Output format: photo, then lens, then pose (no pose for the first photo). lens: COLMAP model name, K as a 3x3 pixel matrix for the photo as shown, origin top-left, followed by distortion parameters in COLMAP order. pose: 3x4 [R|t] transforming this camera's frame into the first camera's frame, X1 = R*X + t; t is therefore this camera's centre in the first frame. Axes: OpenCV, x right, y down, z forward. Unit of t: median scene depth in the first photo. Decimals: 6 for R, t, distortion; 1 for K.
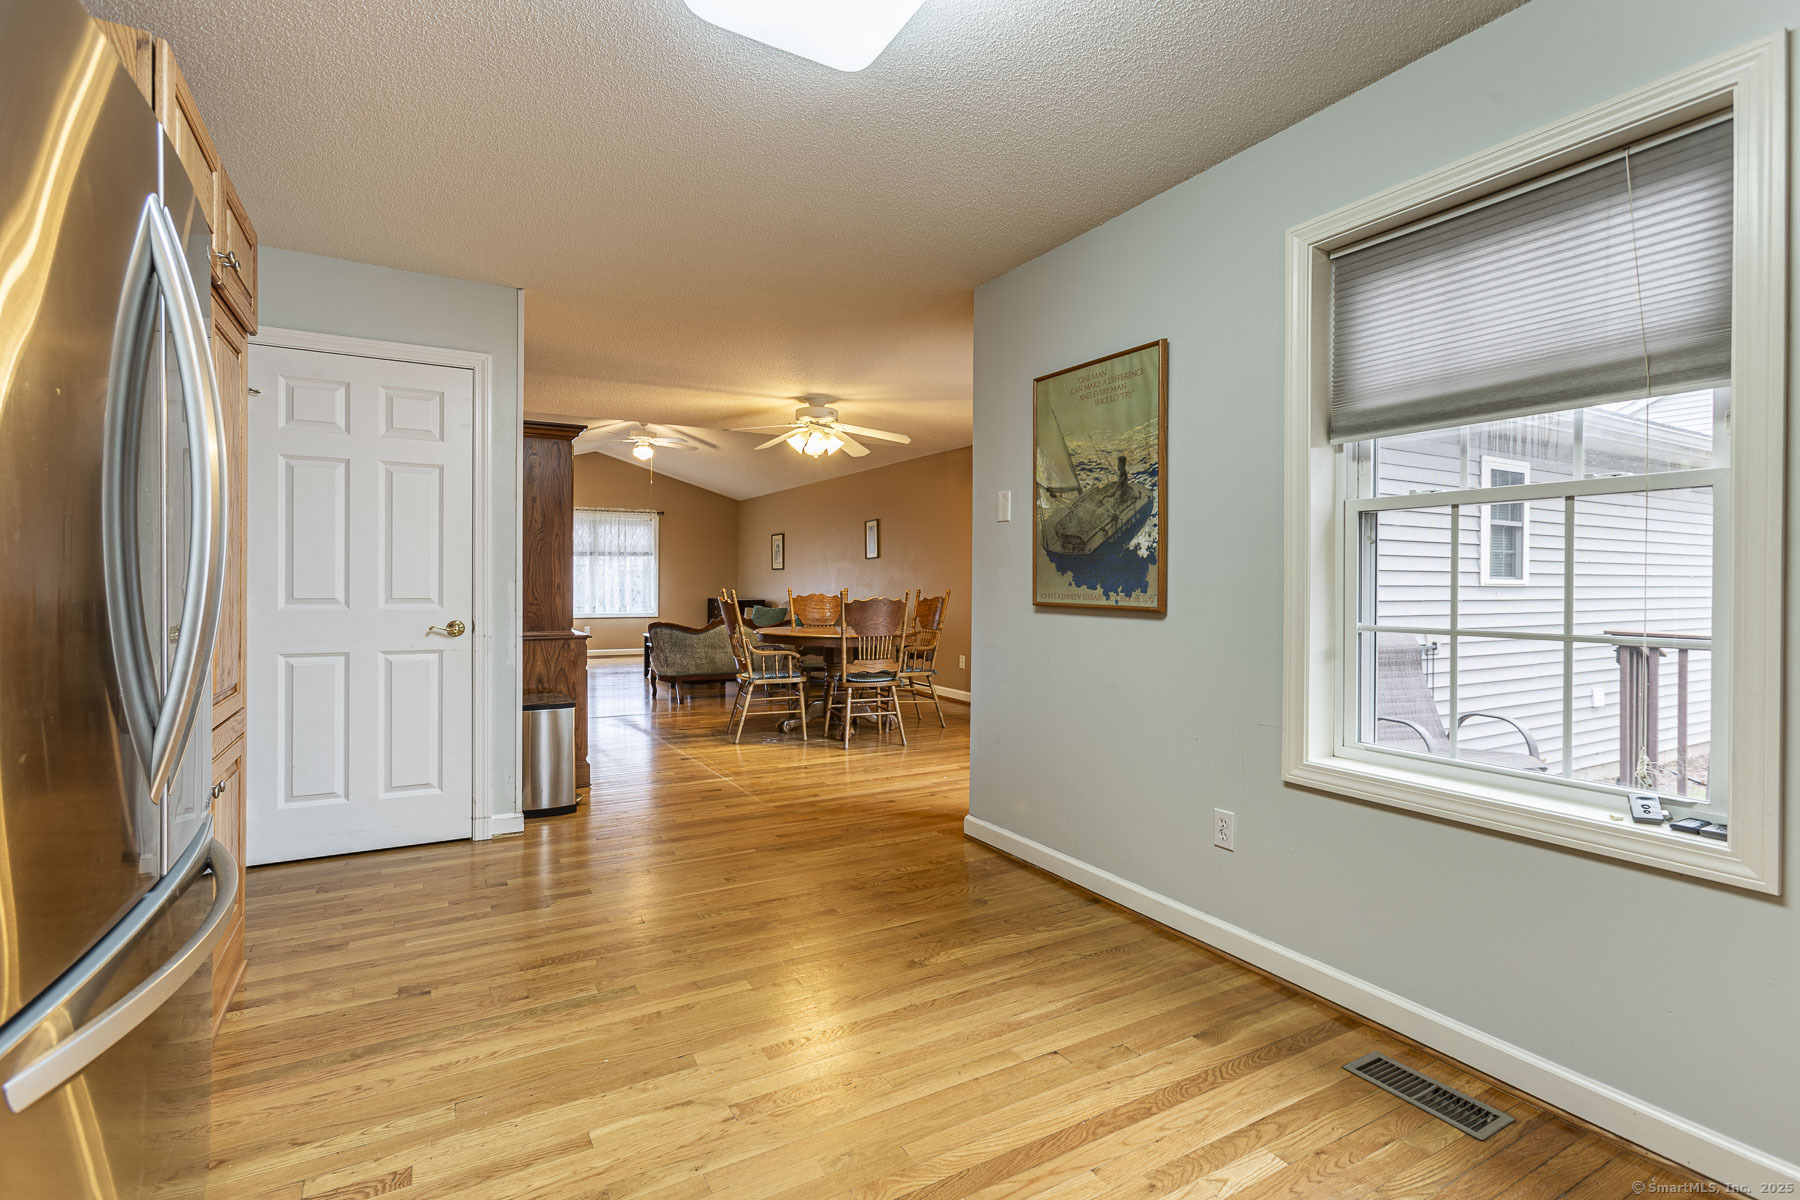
lens RADIAL K [[807.4, 0, 885.5], [0, 807.4, 585.5], [0, 0, 1]] dist [-0.006720, 0.006763]
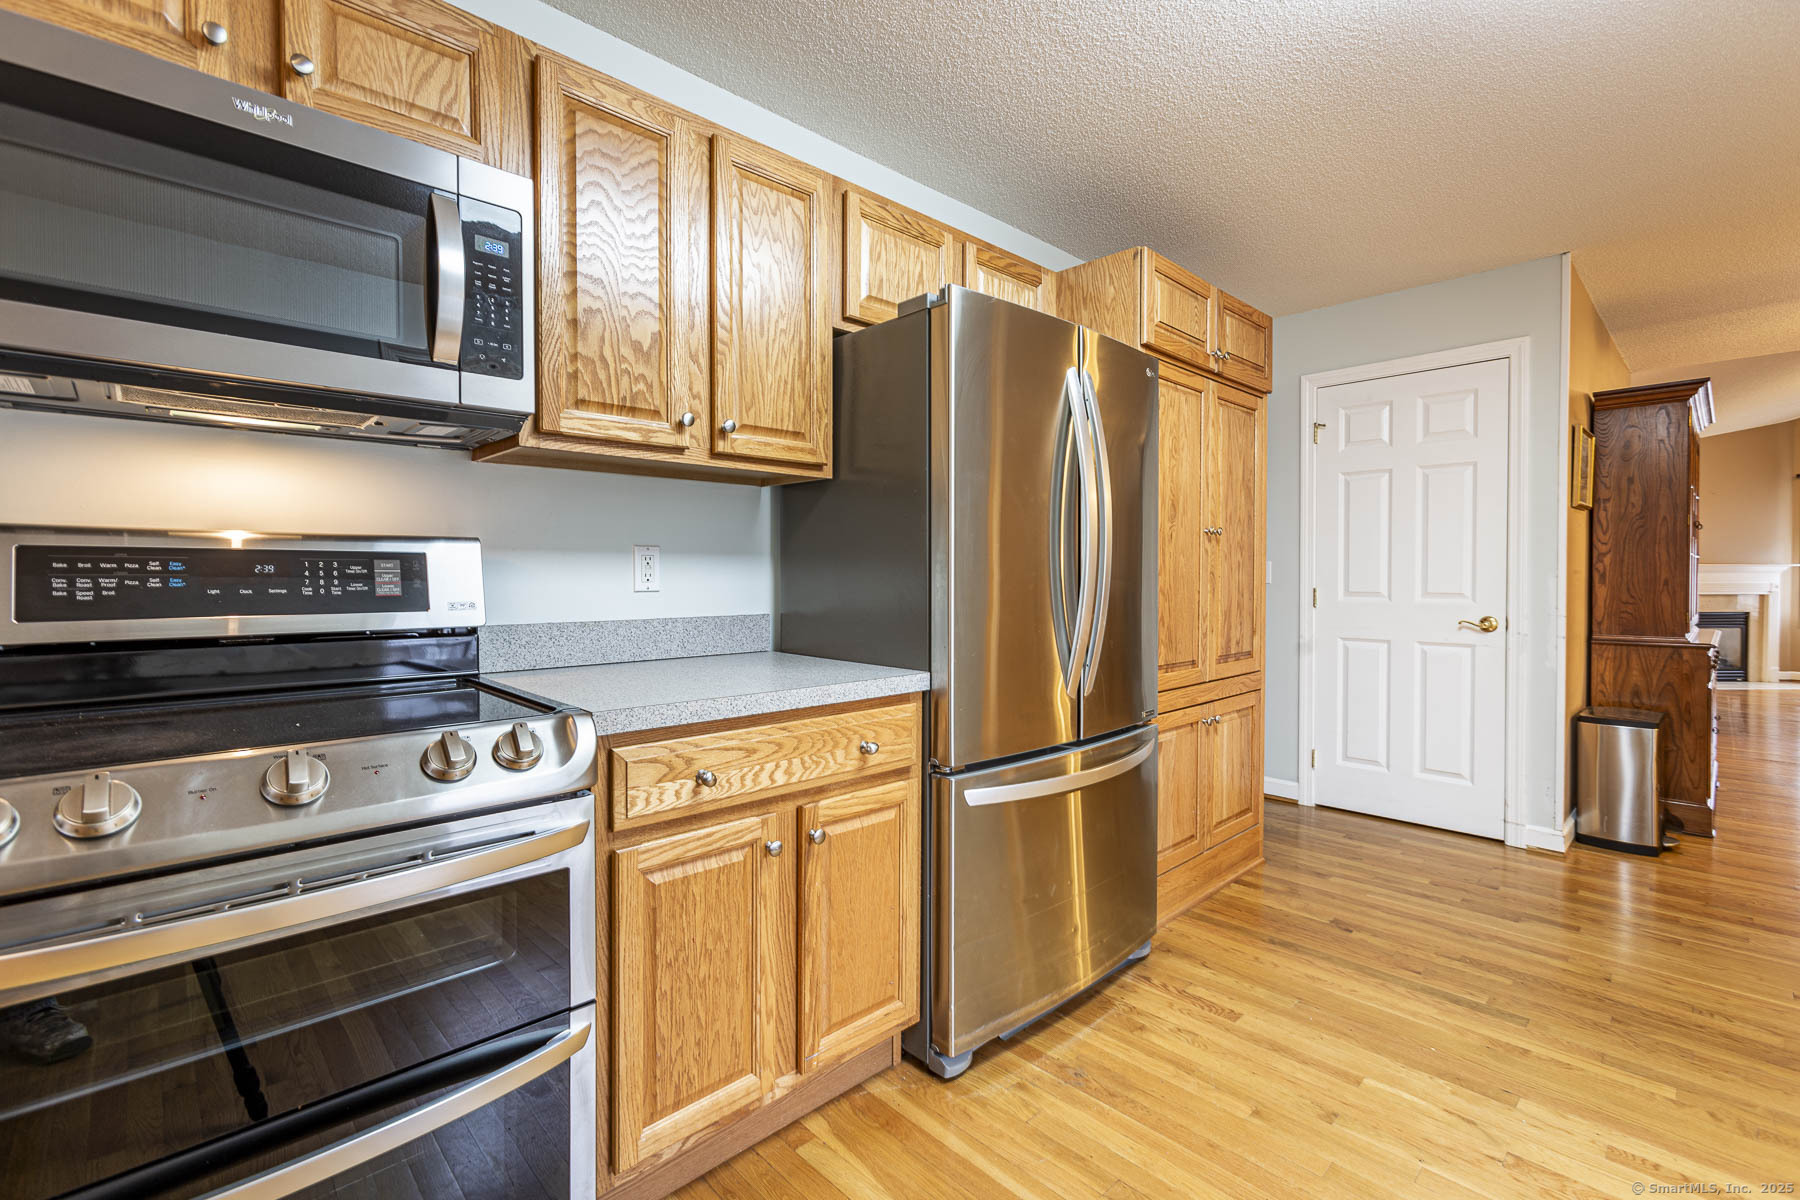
lens RADIAL K [[807.4, 0, 892.7], [0, 807.4, 588.0], [0, 0, 1]] dist [-0.006720, 0.006763]
pose [[0.239087, 0.008550, -0.970961, 0.291934], [-0.001362, 0.999963, 0.008470, 0.001434], [0.970997, -0.000702, 0.239090, 0.060956]]
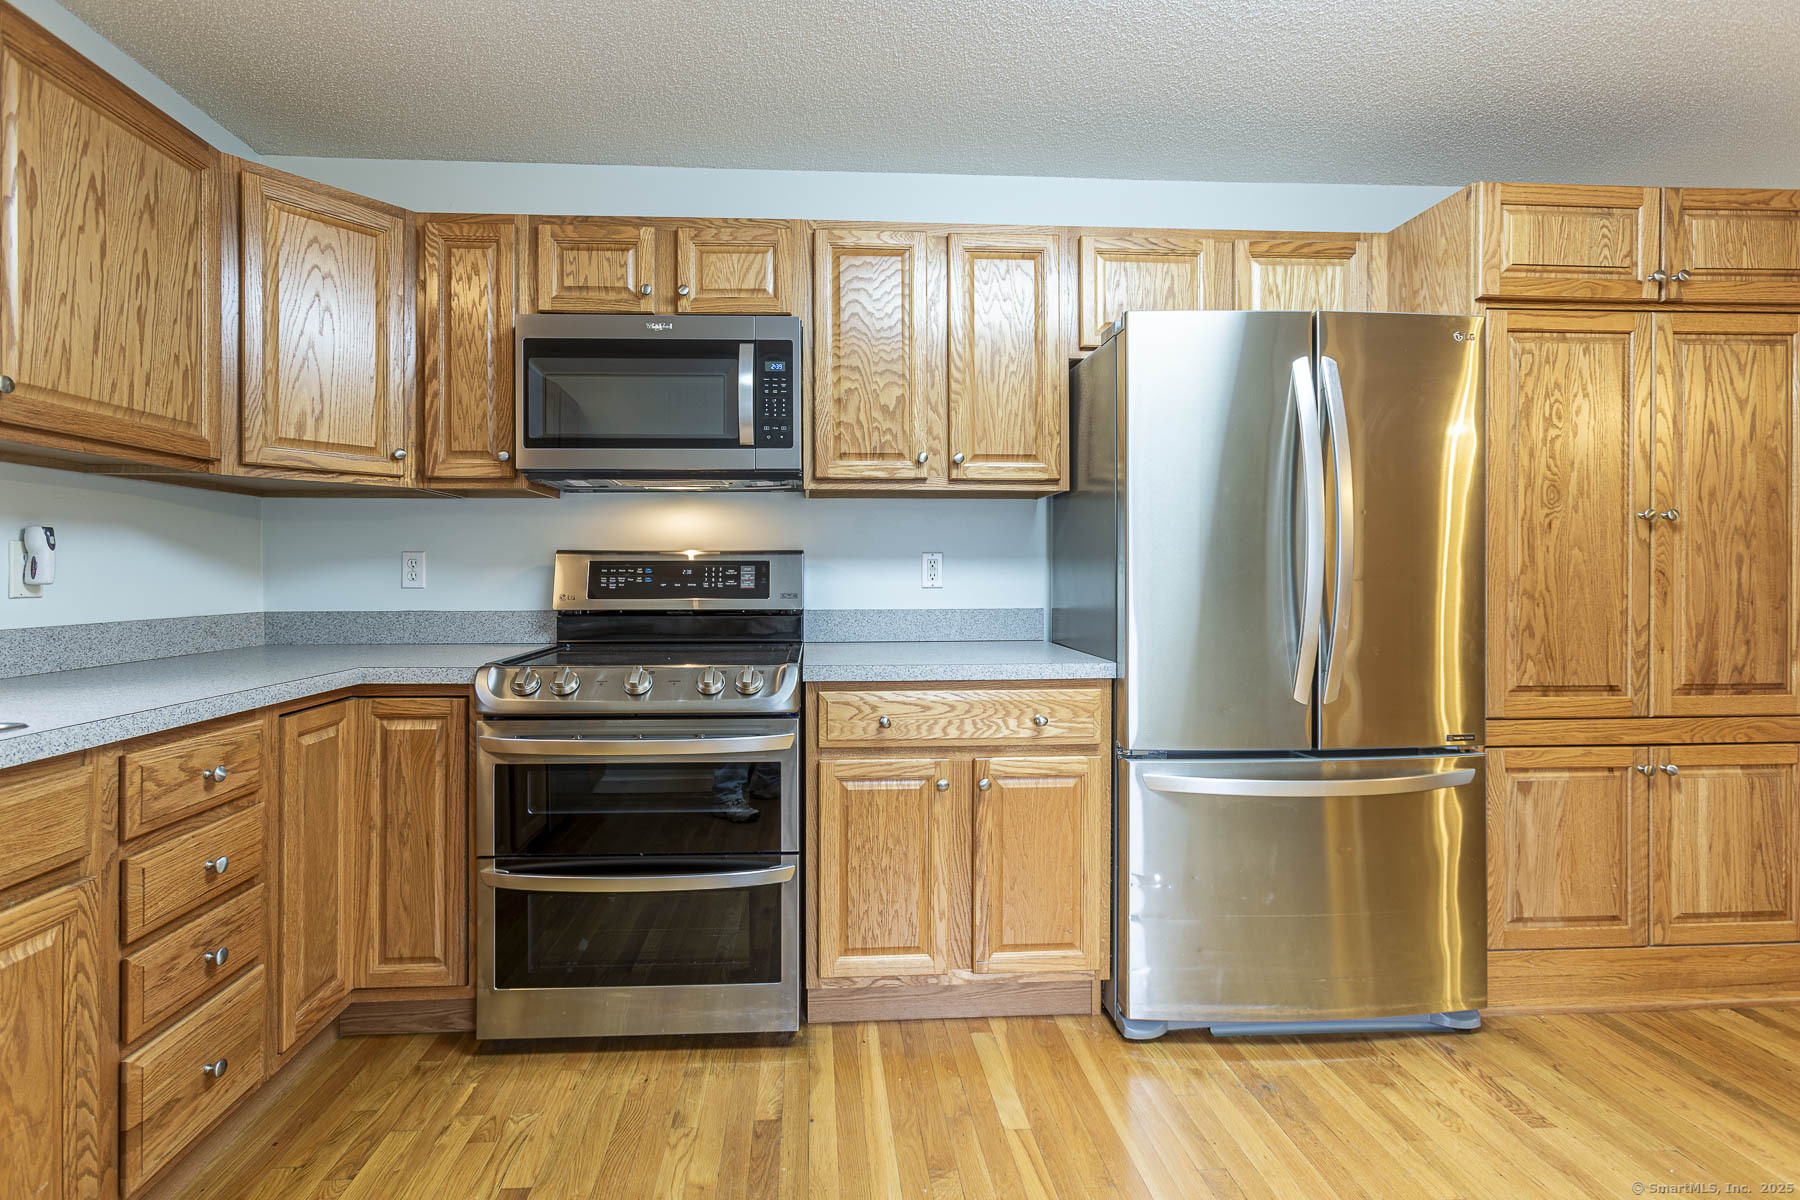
lens RADIAL K [[807.4, 0, 860.4], [0, 807.4, 580.1], [0, 0, 1]] dist [-0.006720, 0.006763]
pose [[-0.446752, -0.004309, -0.894648, 0.393166], [-0.004592, 0.999986, -0.002524, 0.004108], [0.894646, 0.002980, -0.446765, 0.318079]]
